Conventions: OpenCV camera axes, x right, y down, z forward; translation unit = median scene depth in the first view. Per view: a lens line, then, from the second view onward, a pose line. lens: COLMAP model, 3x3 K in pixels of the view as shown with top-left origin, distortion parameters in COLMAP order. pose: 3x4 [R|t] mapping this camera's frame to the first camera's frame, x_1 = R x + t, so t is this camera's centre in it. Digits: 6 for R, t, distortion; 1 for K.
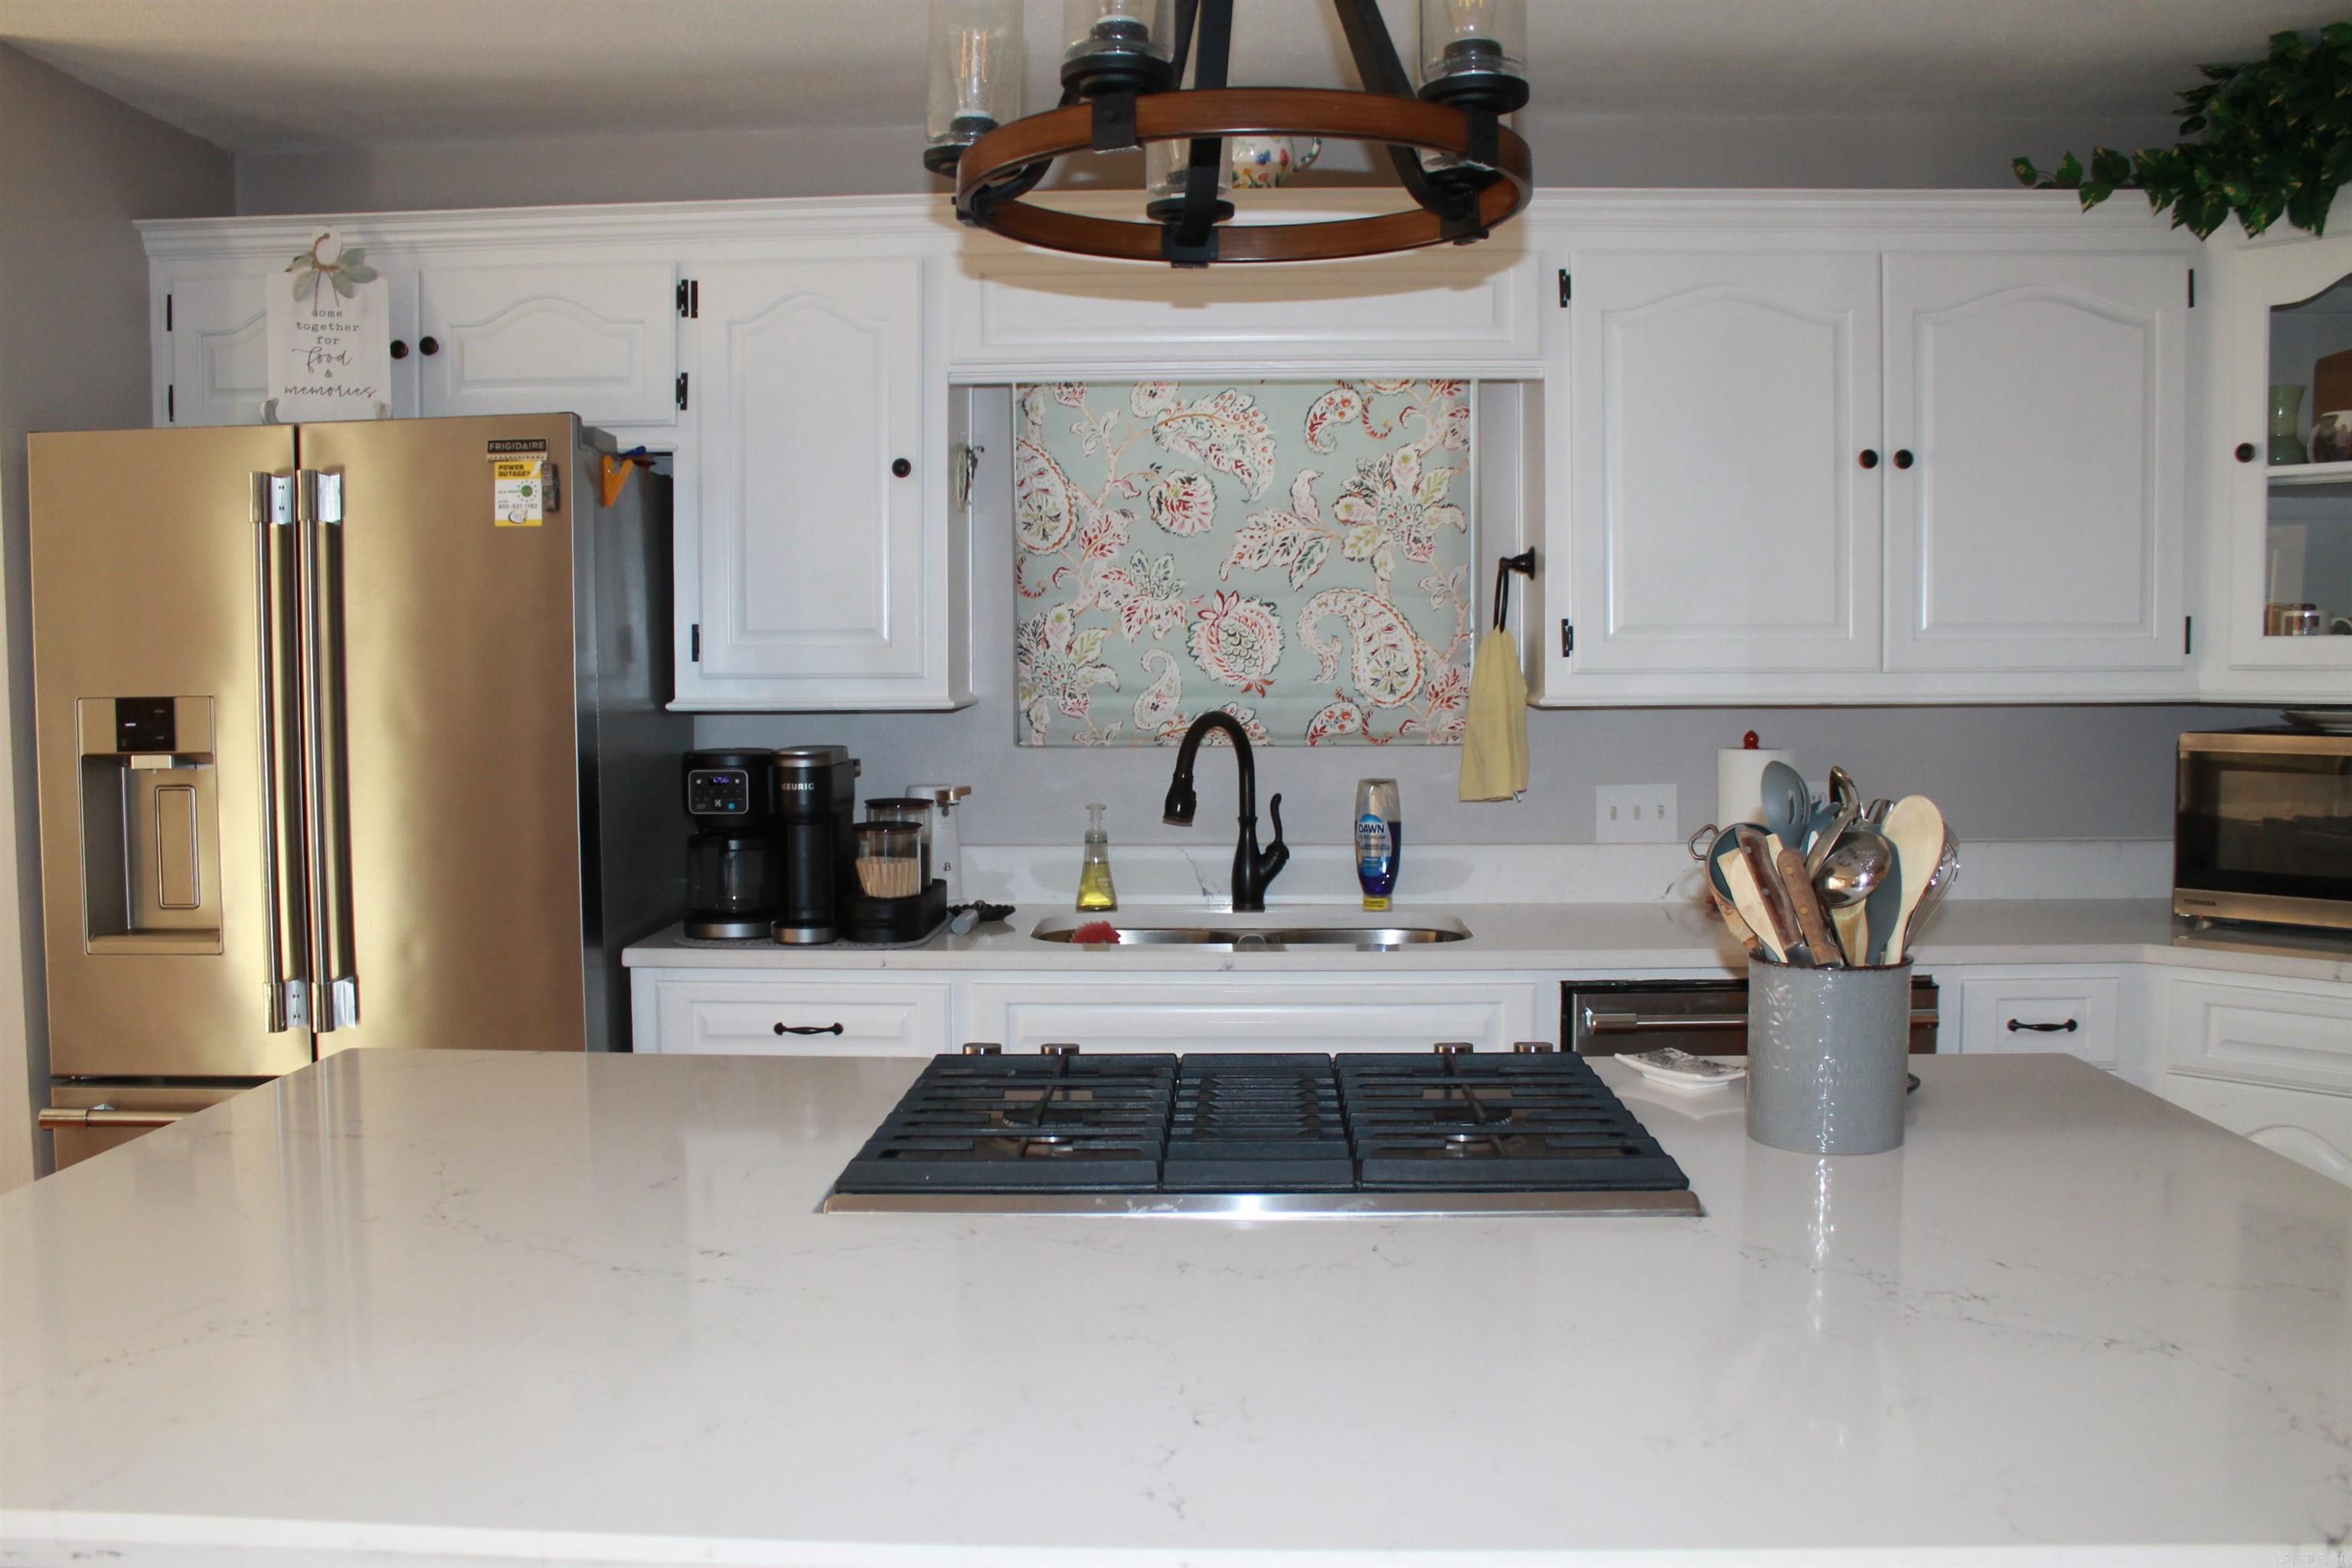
lens RADIAL K [[1960.1, 0, 1166.5], [0, 1960.1, 795.1], [0, 0, 1]] dist [-0.167351, 0.151739]
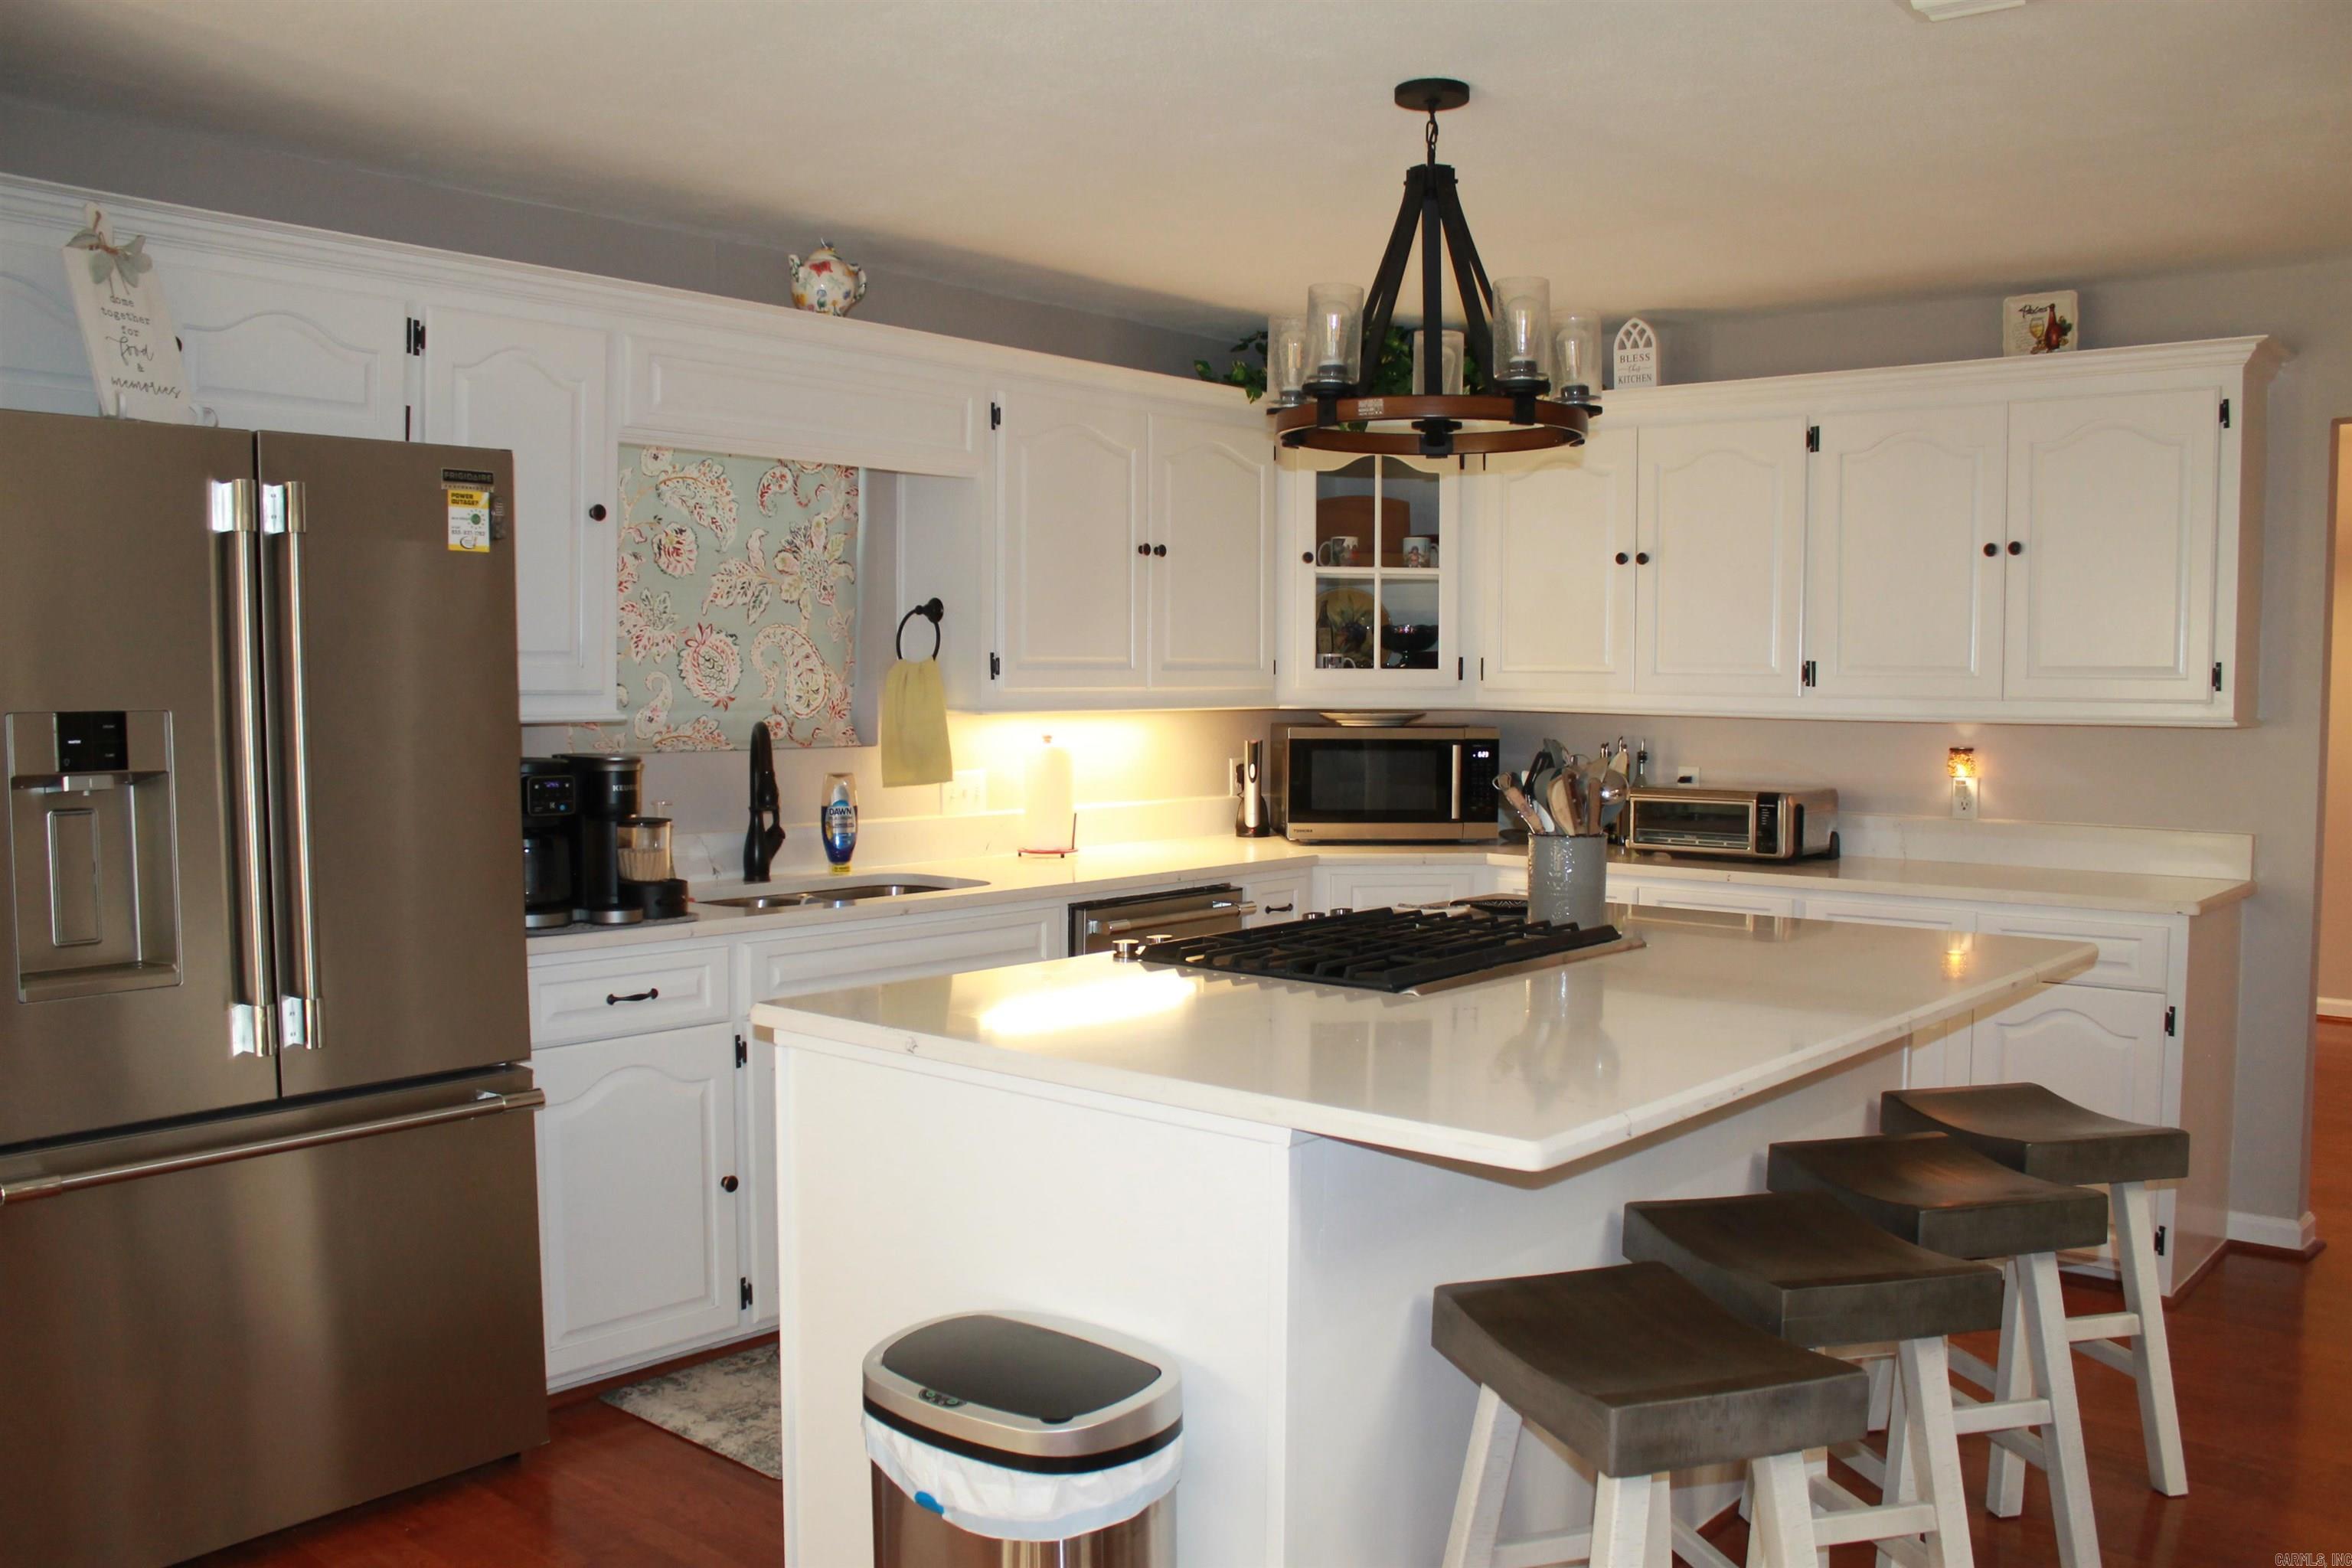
lens RADIAL K [[1960.1, 0, 1166.5], [0, 1960.1, 795.1], [0, 0, 1]] dist [-0.167351, 0.151739]
pose [[0.625507, -0.036794, 0.779350, -0.739919], [0.044130, 0.998957, 0.011743, 0.000612], [-0.778969, 0.027048, 0.626479, 0.022250]]
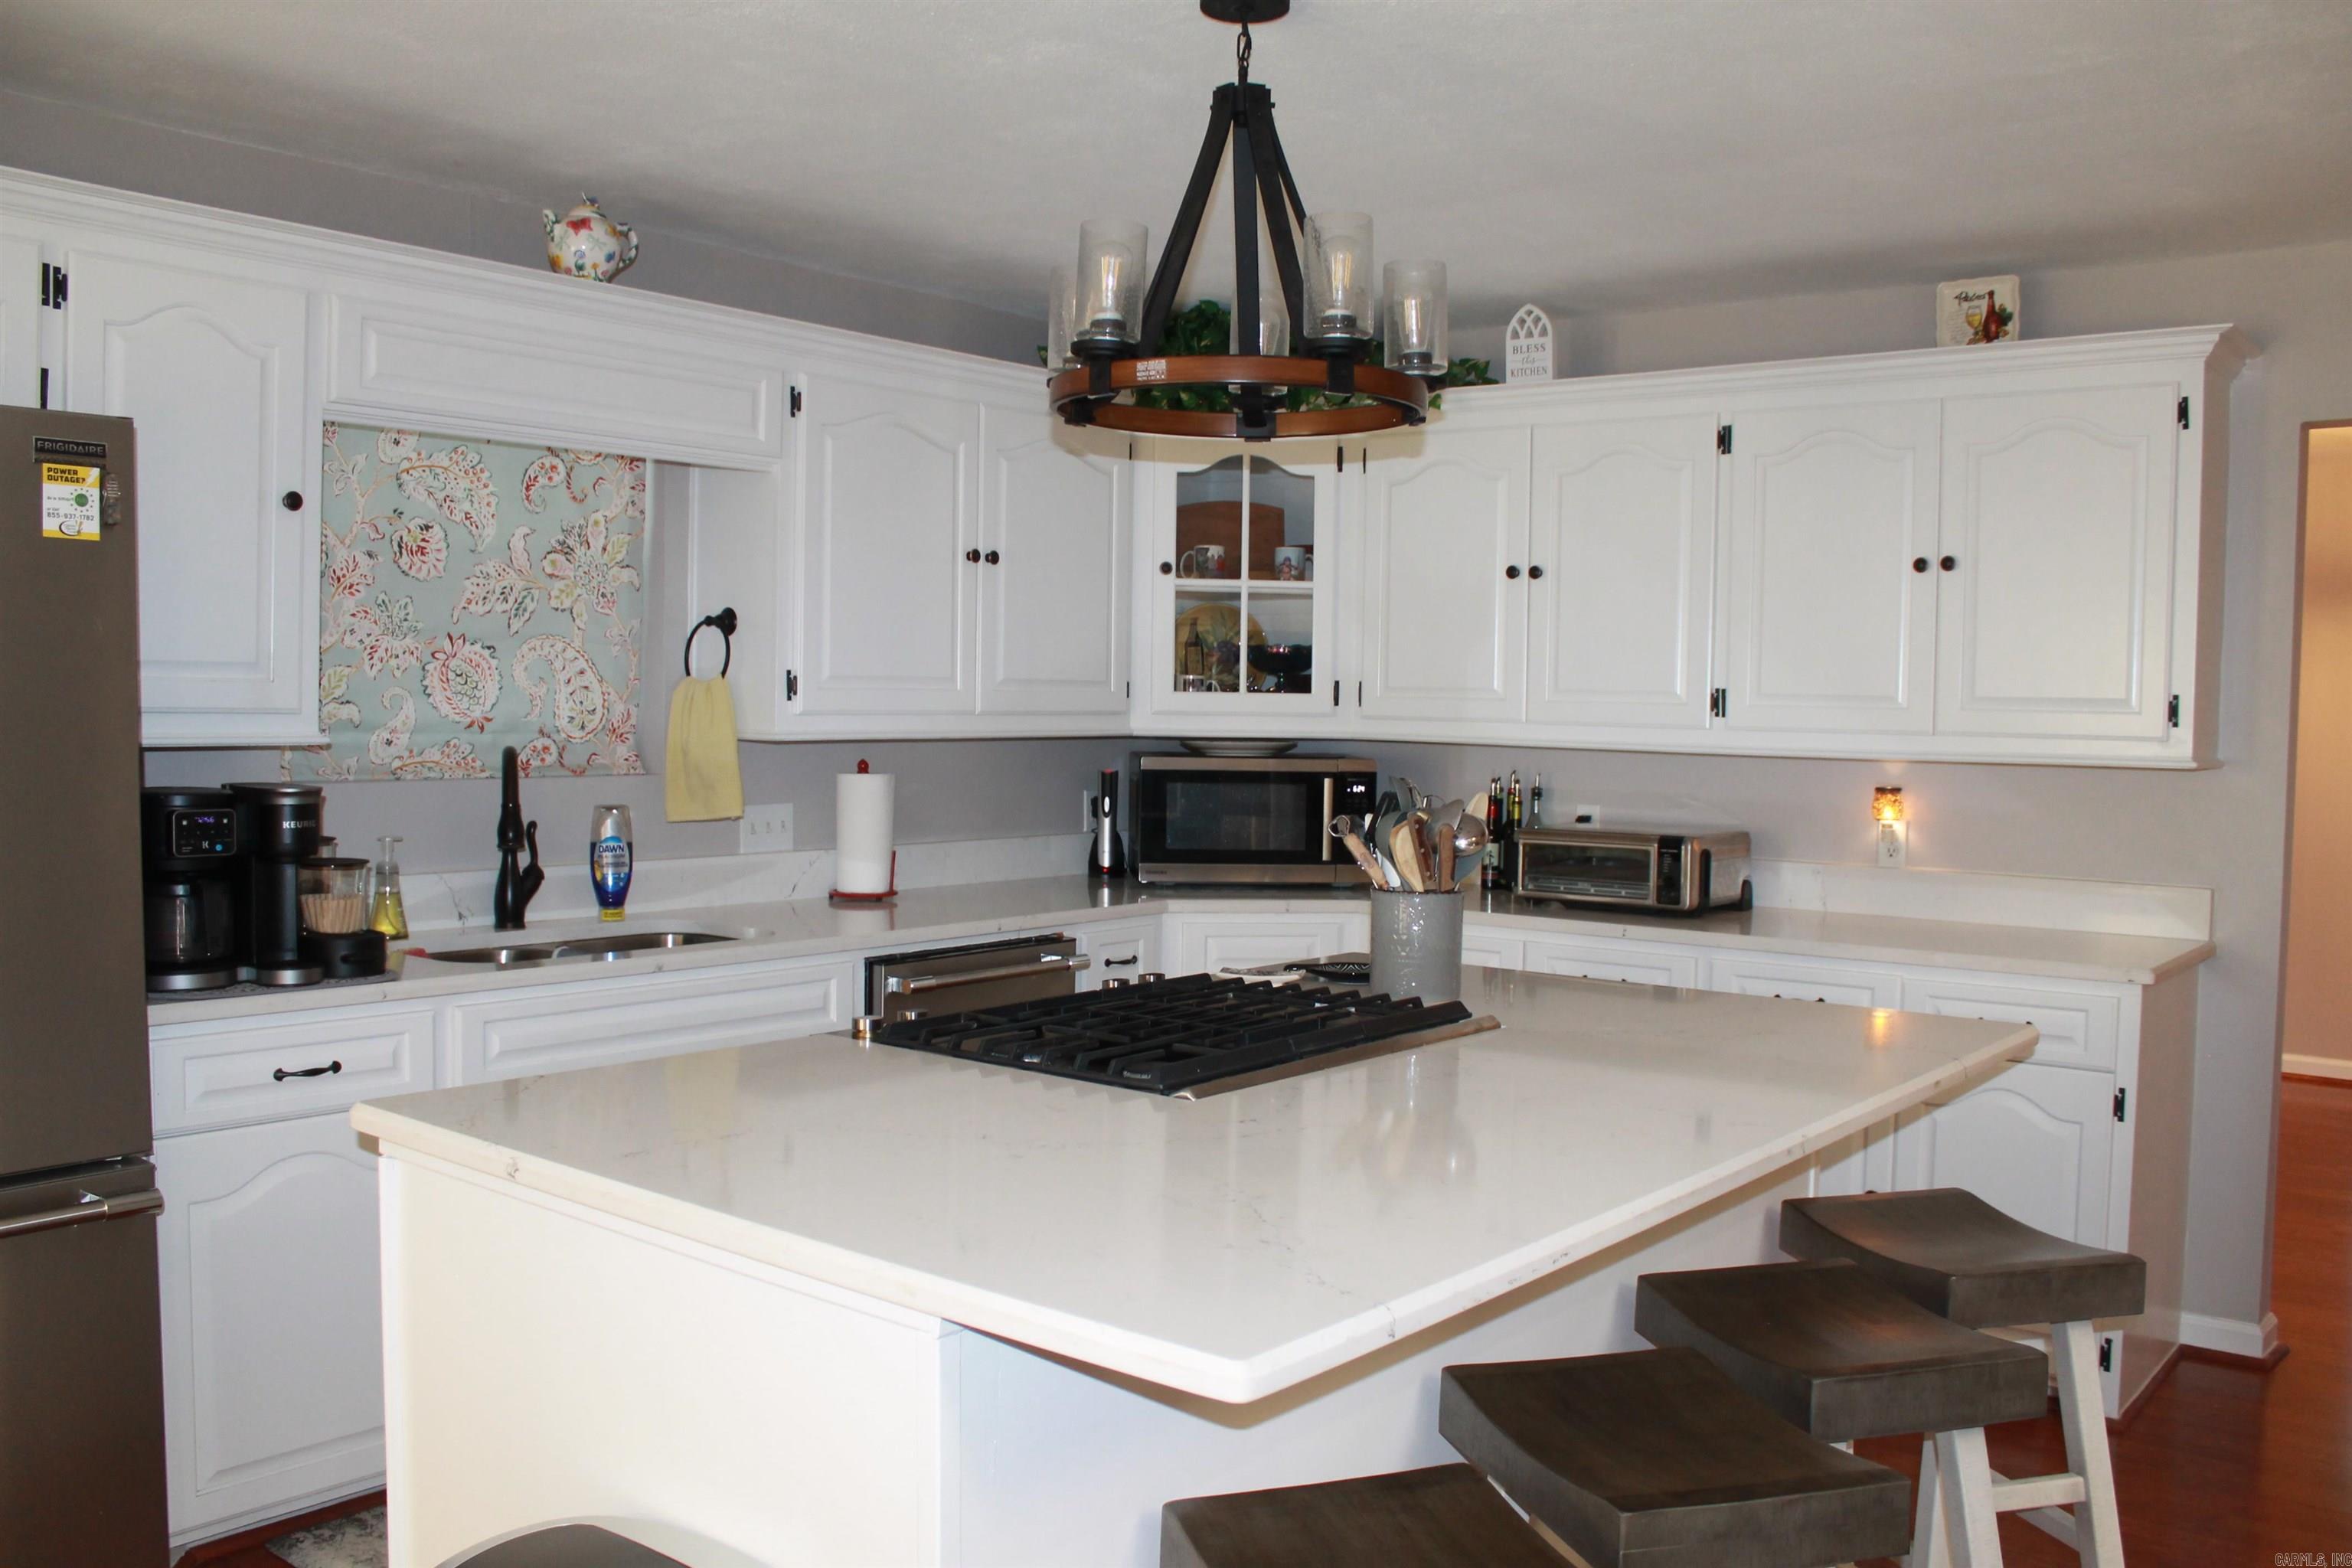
lens RADIAL K [[1960.1, 0, 1166.5], [0, 1960.1, 795.1], [0, 0, 1]] dist [-0.167351, 0.151739]
pose [[0.604668, -0.021845, 0.796178, -0.574719], [0.034193, 0.999414, 0.001453, -0.004545], [-0.795743, 0.026345, 0.605061, 0.059759]]
